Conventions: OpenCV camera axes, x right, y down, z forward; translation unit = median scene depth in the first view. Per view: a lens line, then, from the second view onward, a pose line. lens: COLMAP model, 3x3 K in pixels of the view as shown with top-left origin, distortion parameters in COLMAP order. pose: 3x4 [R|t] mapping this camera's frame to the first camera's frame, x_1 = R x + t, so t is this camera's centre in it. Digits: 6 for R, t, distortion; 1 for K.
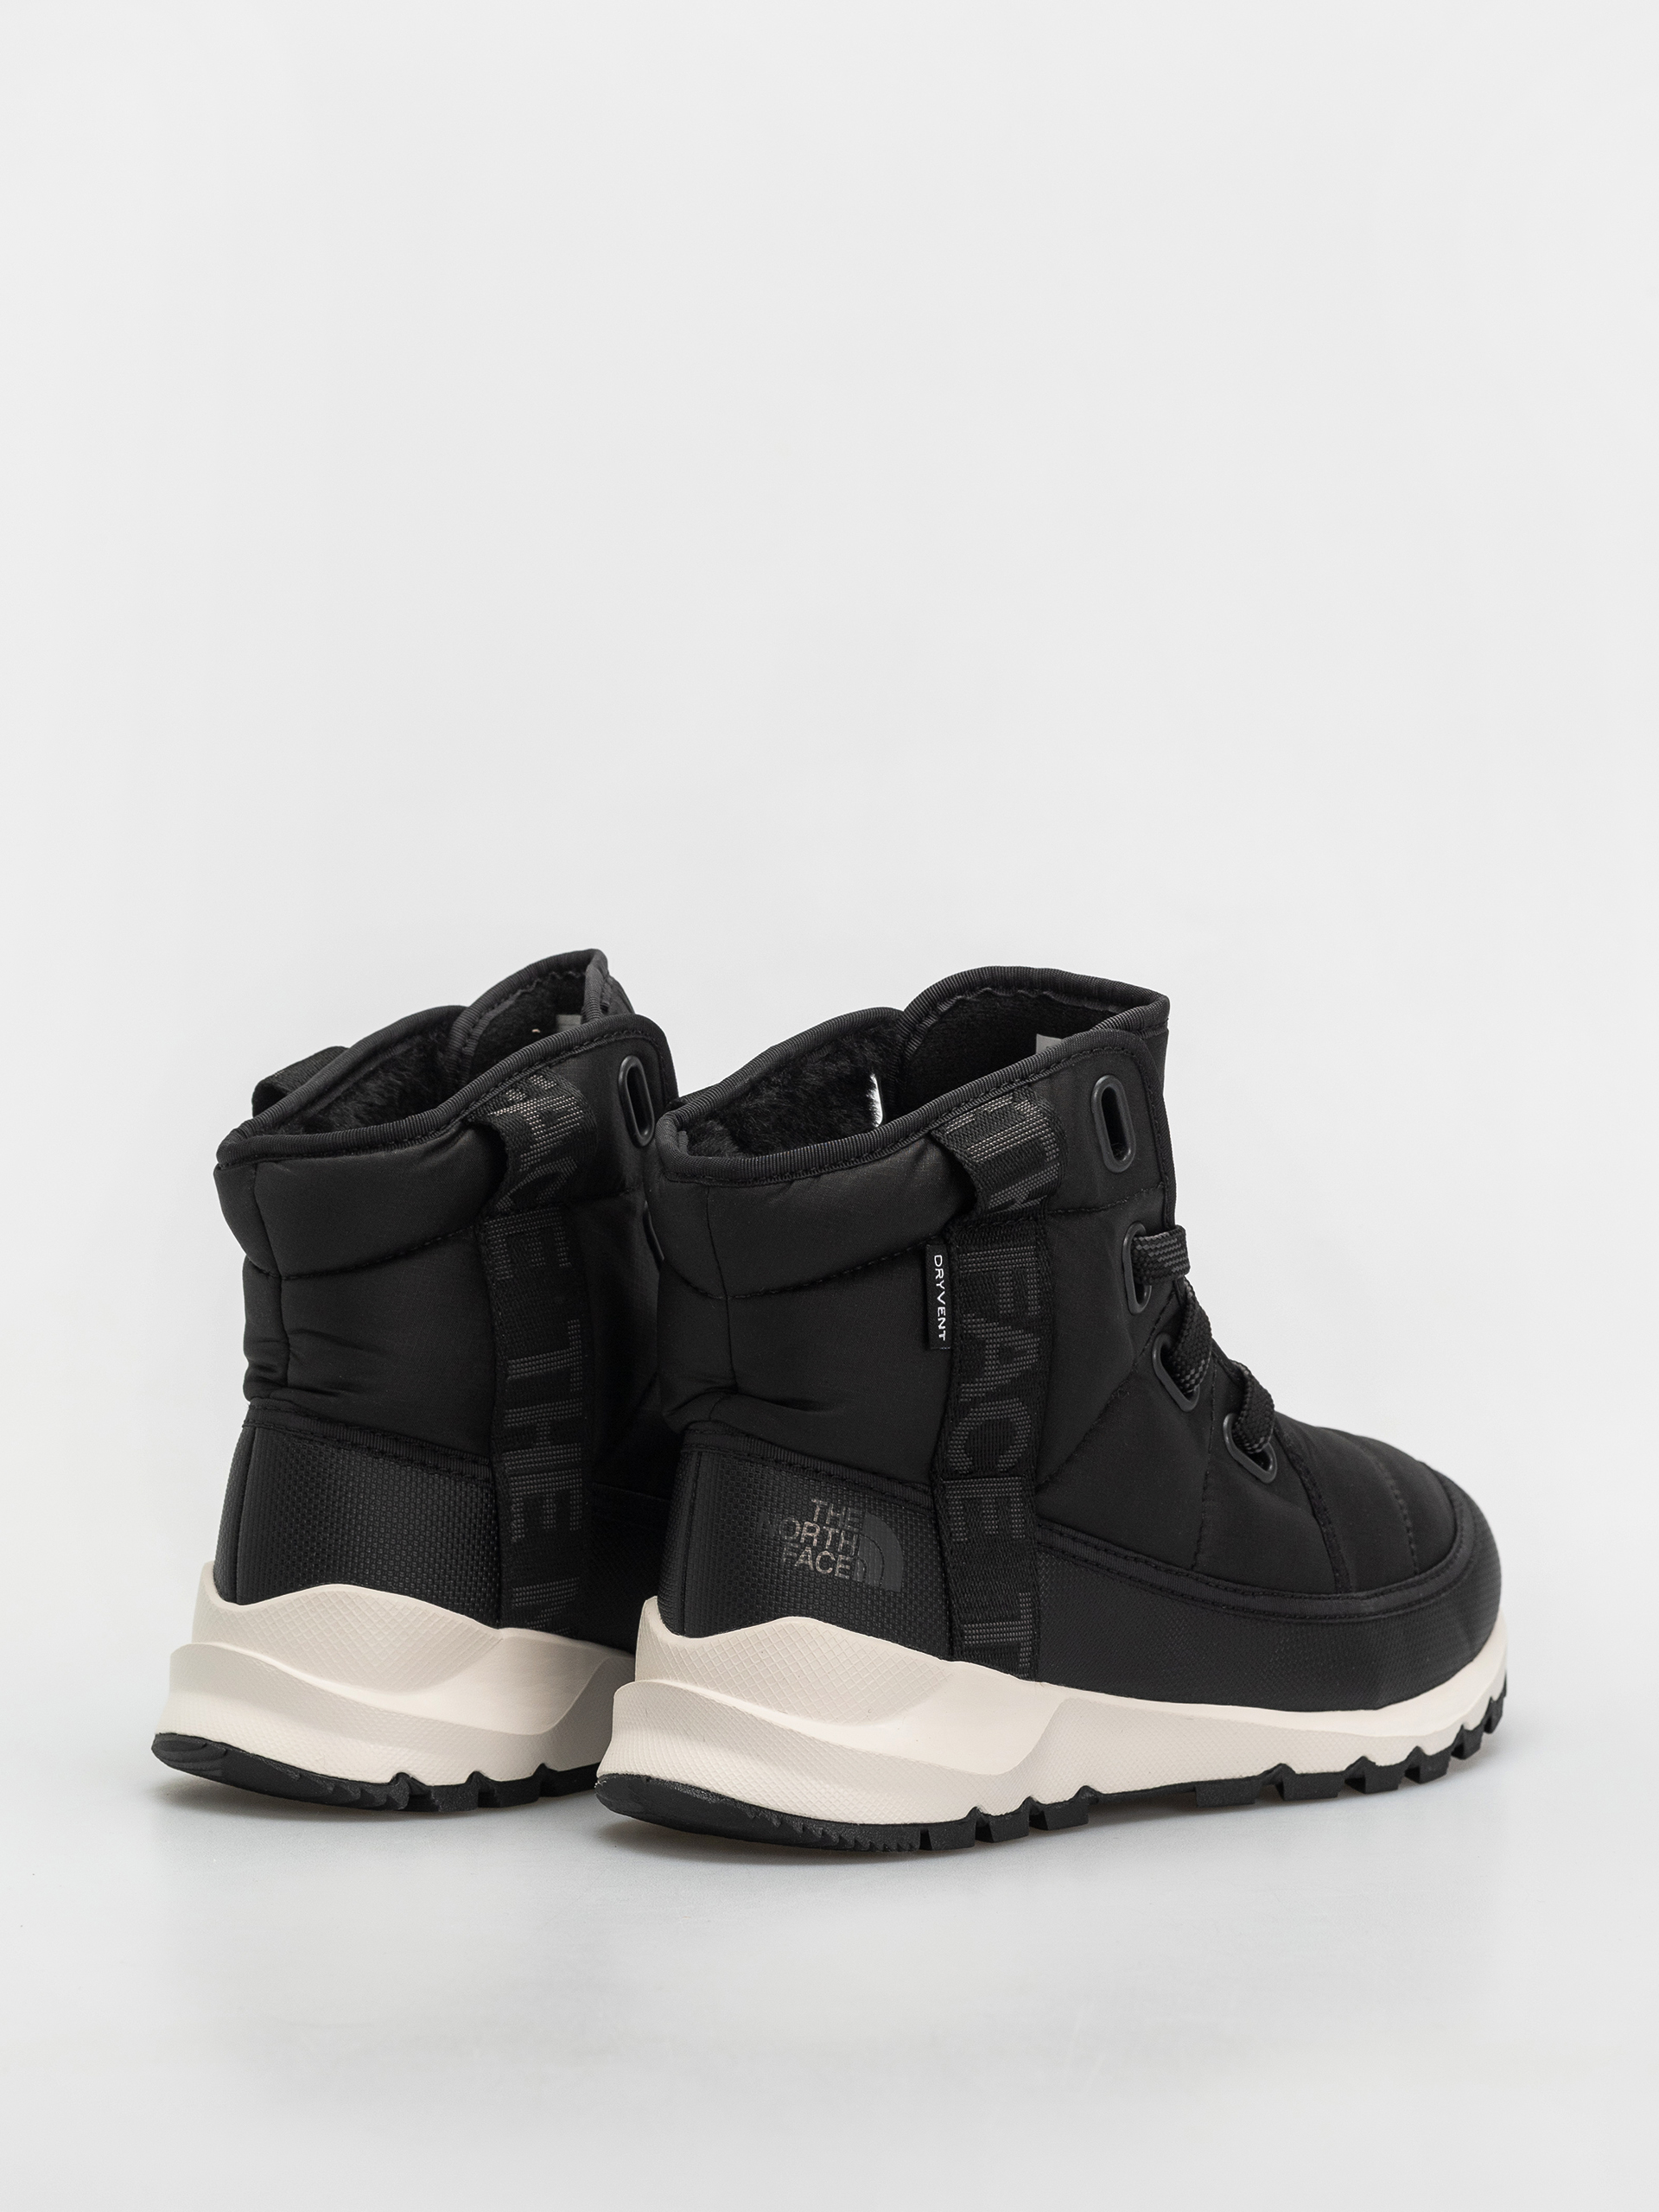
lens RADIAL K [[7069.4, 0, 829.5], [0, 7069.4, 1106.0], [0, 0, 1]] dist [-0.043156, 3.064918]
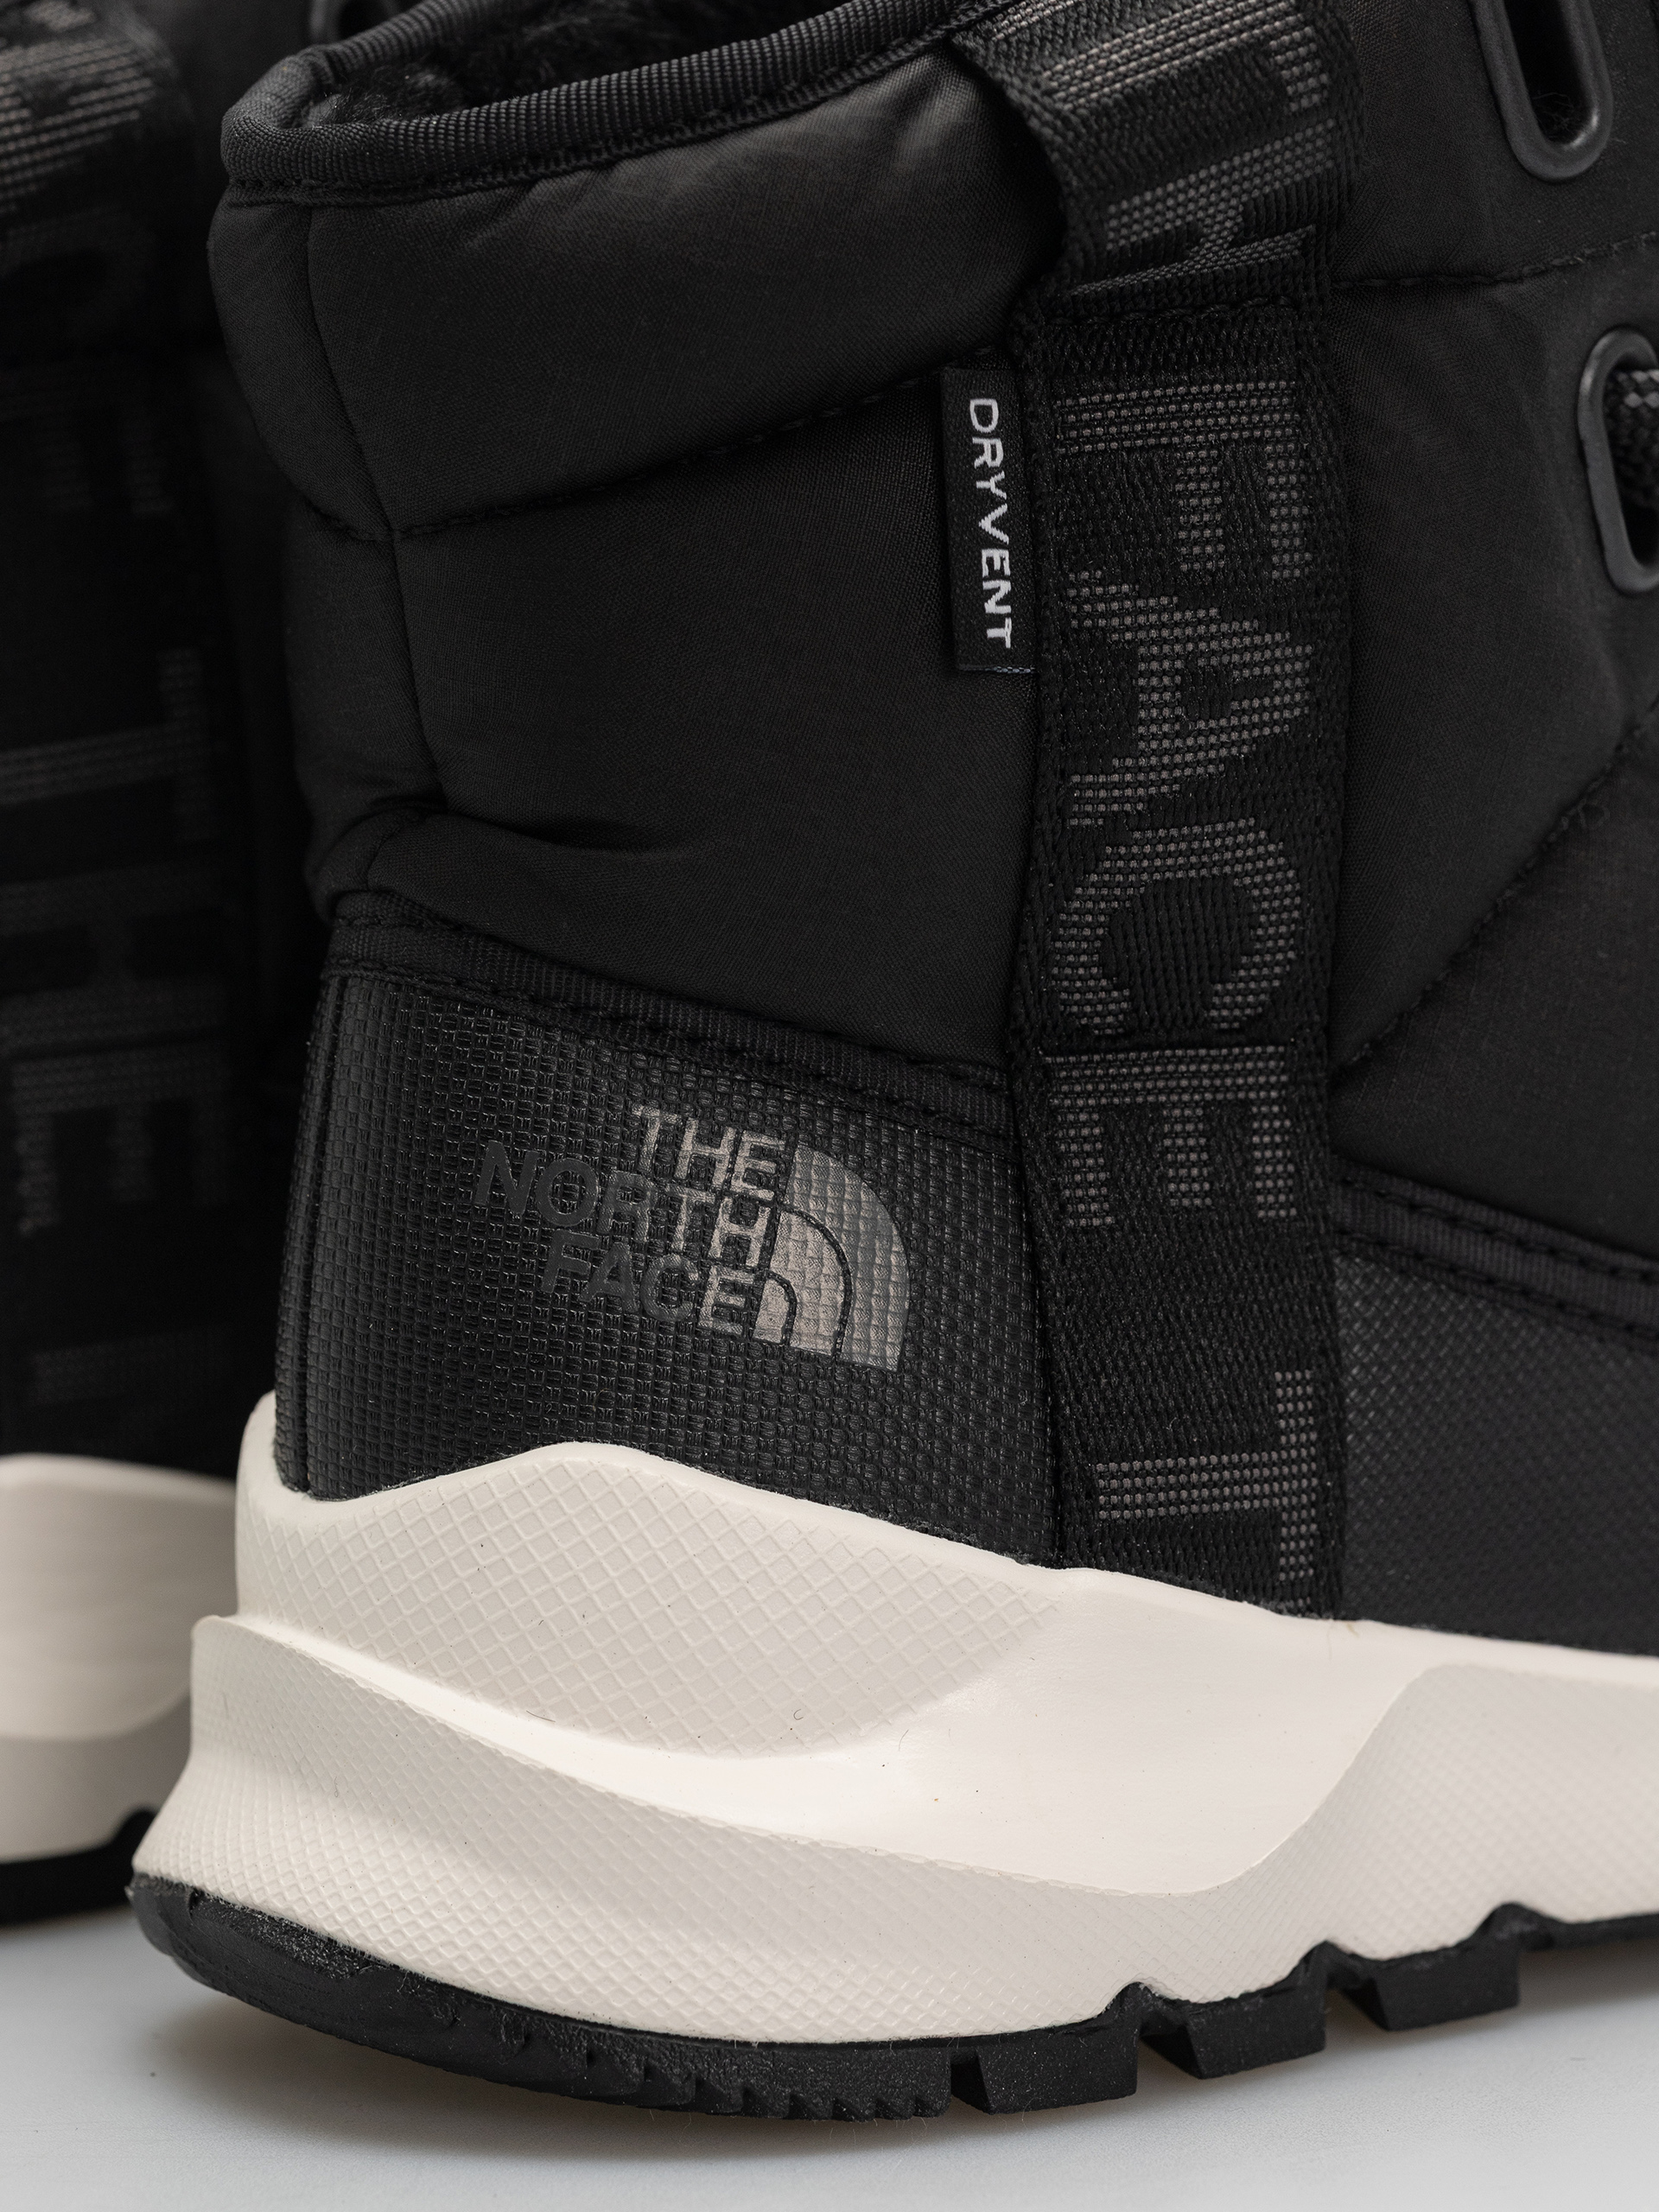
lens RADIAL K [[7069.4, 0, 829.5], [0, 7069.4, 1106.0], [0, 0, 1]] dist [-0.043156, 3.064918]
pose [[0.982067, -0.006936, -0.188402, 0.072232], [0.014711, 0.999095, 0.039902, 0.041402], [0.187955, -0.041958, 0.981281, 0.653437]]
